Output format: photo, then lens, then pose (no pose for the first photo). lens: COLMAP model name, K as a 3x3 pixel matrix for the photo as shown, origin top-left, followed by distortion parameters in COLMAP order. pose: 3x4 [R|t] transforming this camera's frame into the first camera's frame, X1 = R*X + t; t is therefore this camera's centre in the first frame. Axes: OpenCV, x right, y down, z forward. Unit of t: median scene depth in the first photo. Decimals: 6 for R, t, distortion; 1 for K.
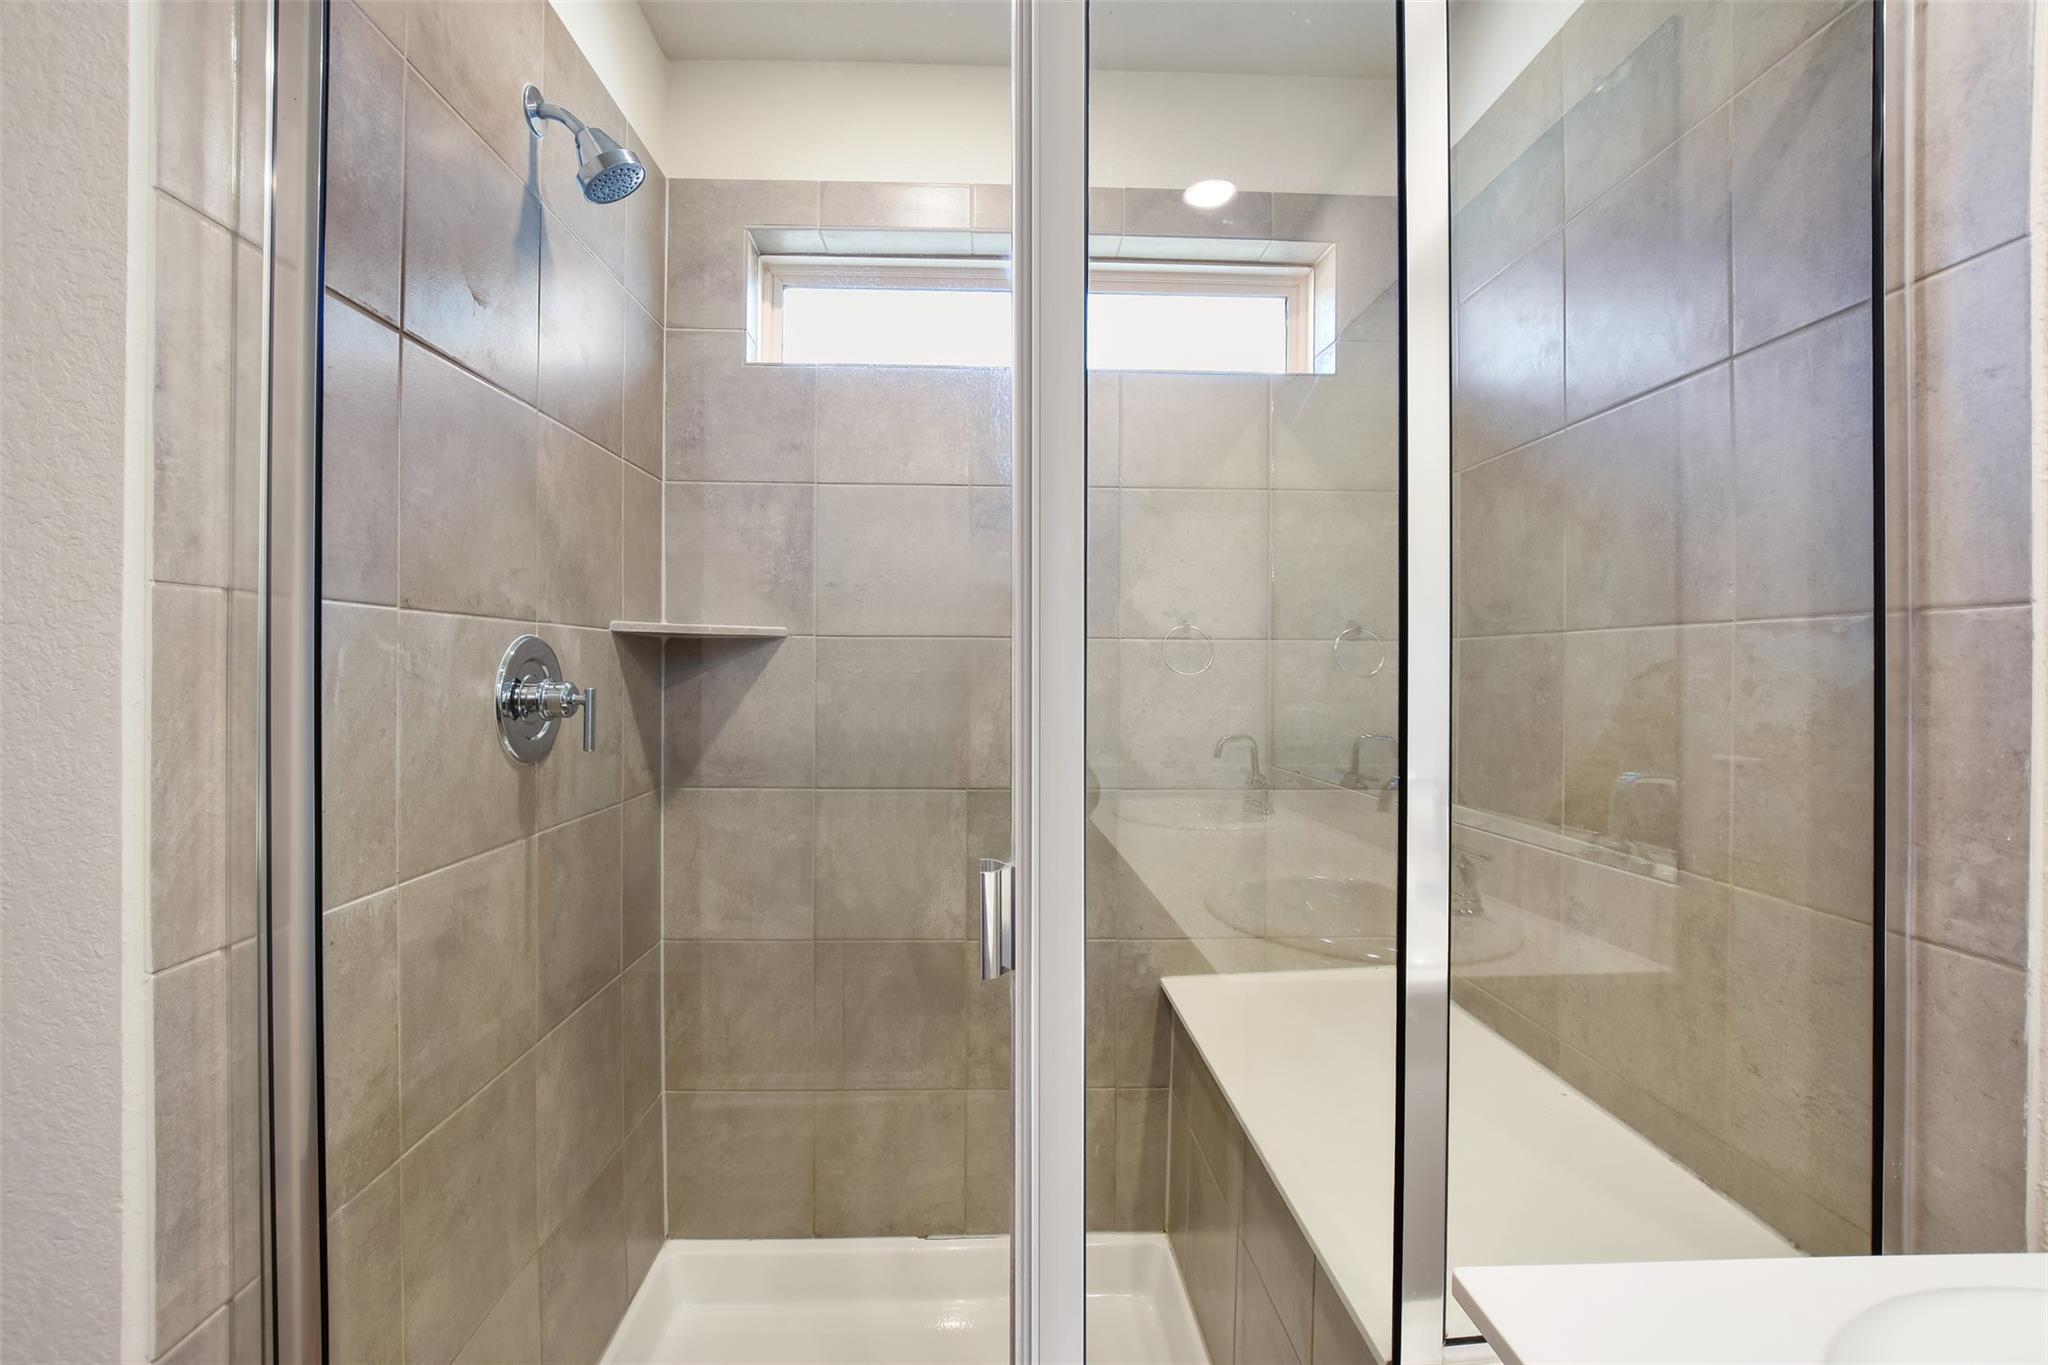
lens RADIAL K [[921.5, 0, 998.1], [0, 921.5, 676.7], [0, 0, 1]] dist [-0.013544, 0.002518]
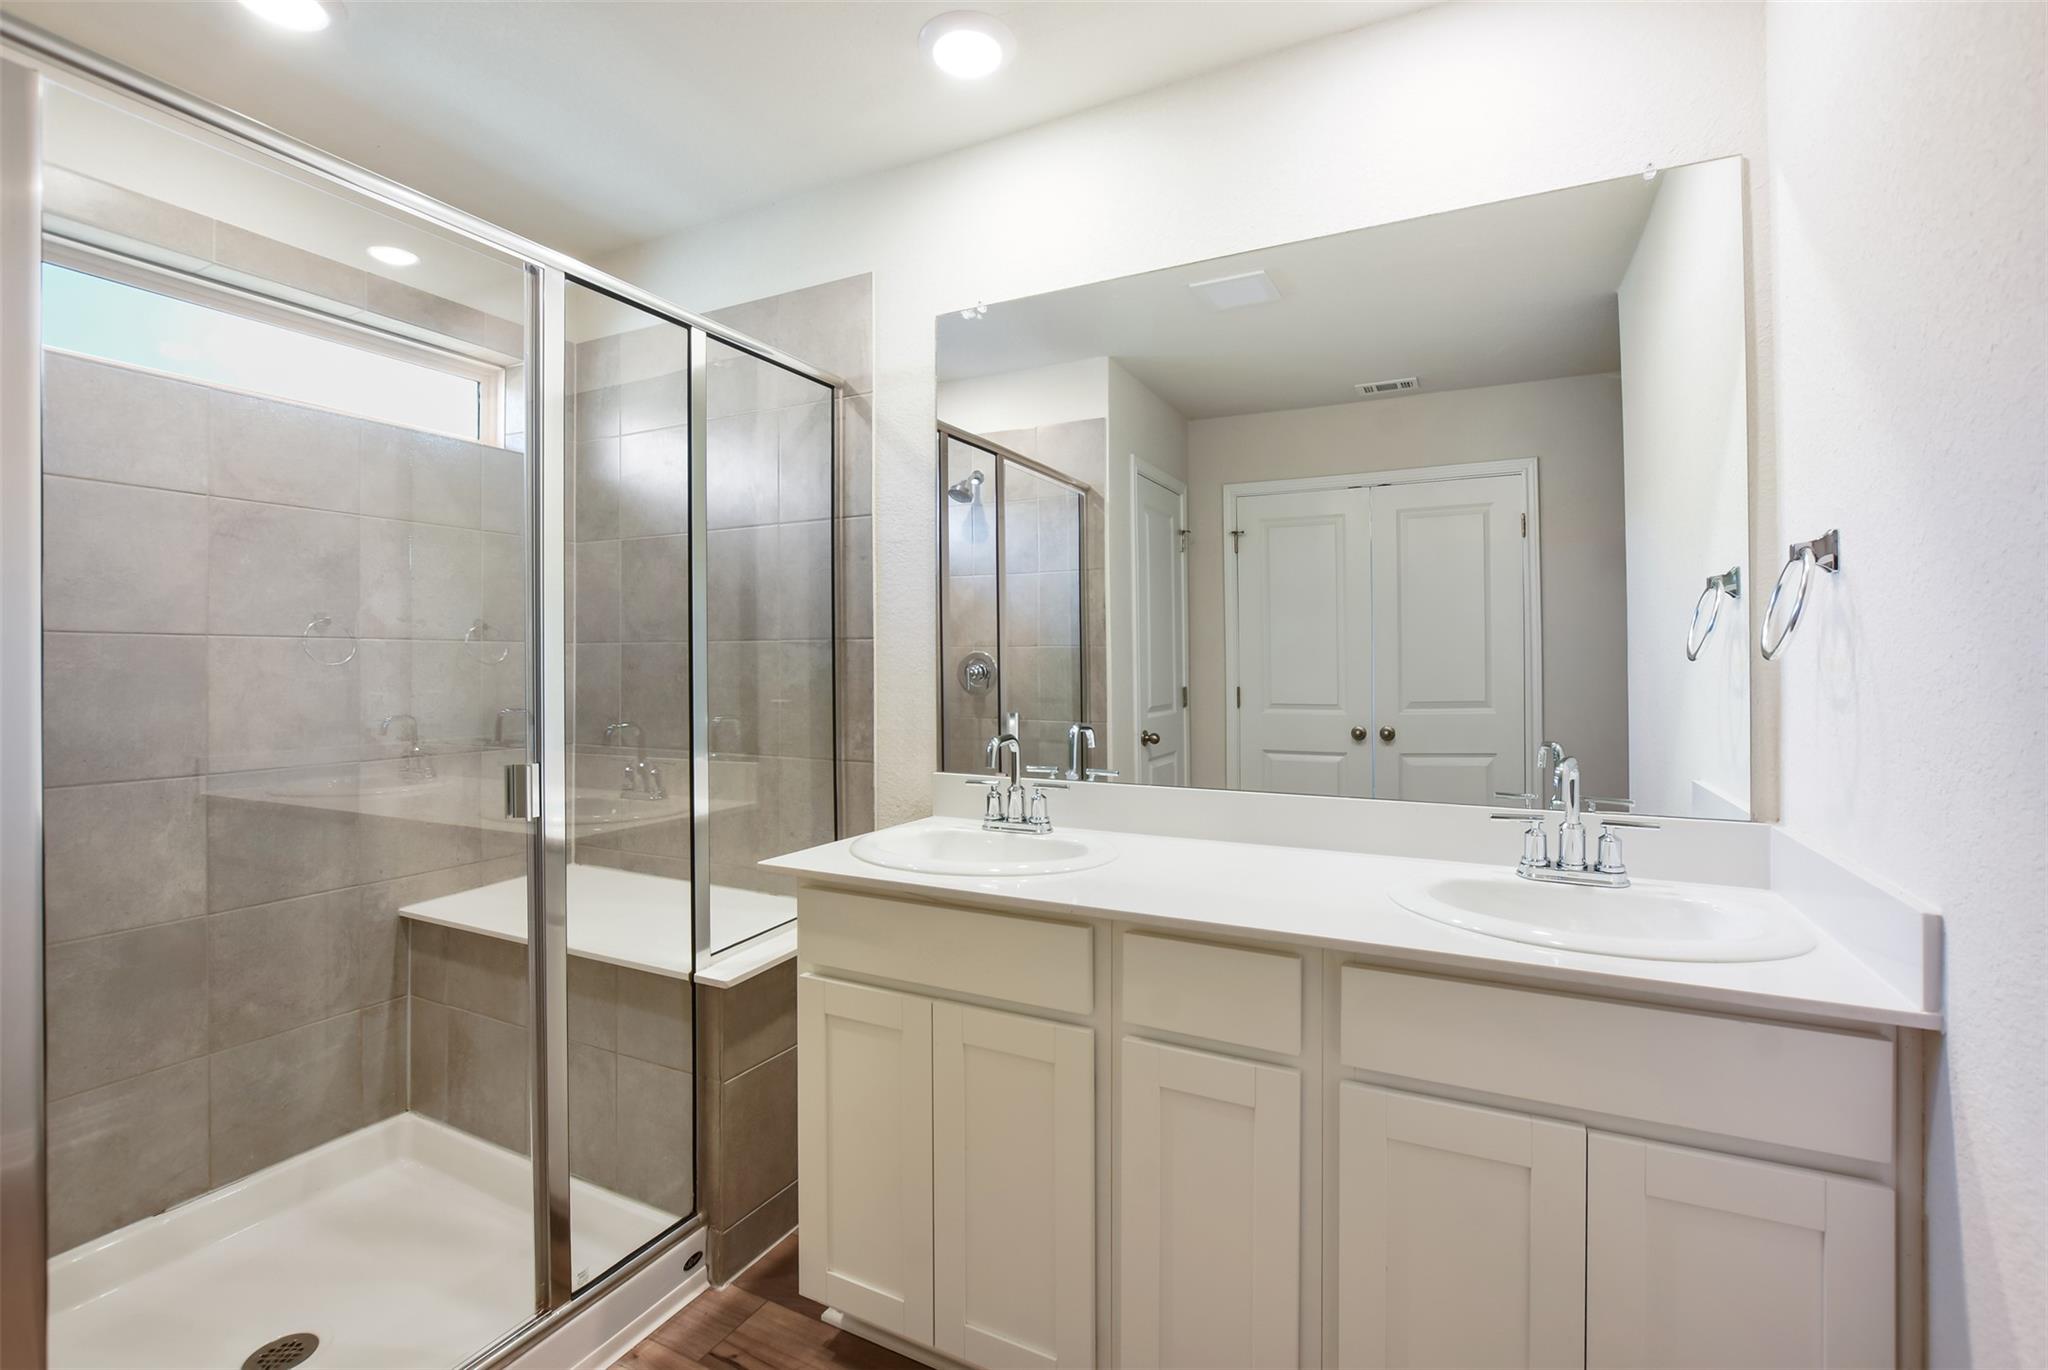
lens RADIAL K [[891.6, 0, 1028.2], [0, 891.6, 670.0], [0, 0, 1]] dist [0.001005, -0.000036]
pose [[0.480928, -0.013112, 0.876662, -0.826767], [0.011306, 0.999898, 0.008754, 0.000991], [-0.876687, 0.005702, 0.481027, -0.593906]]
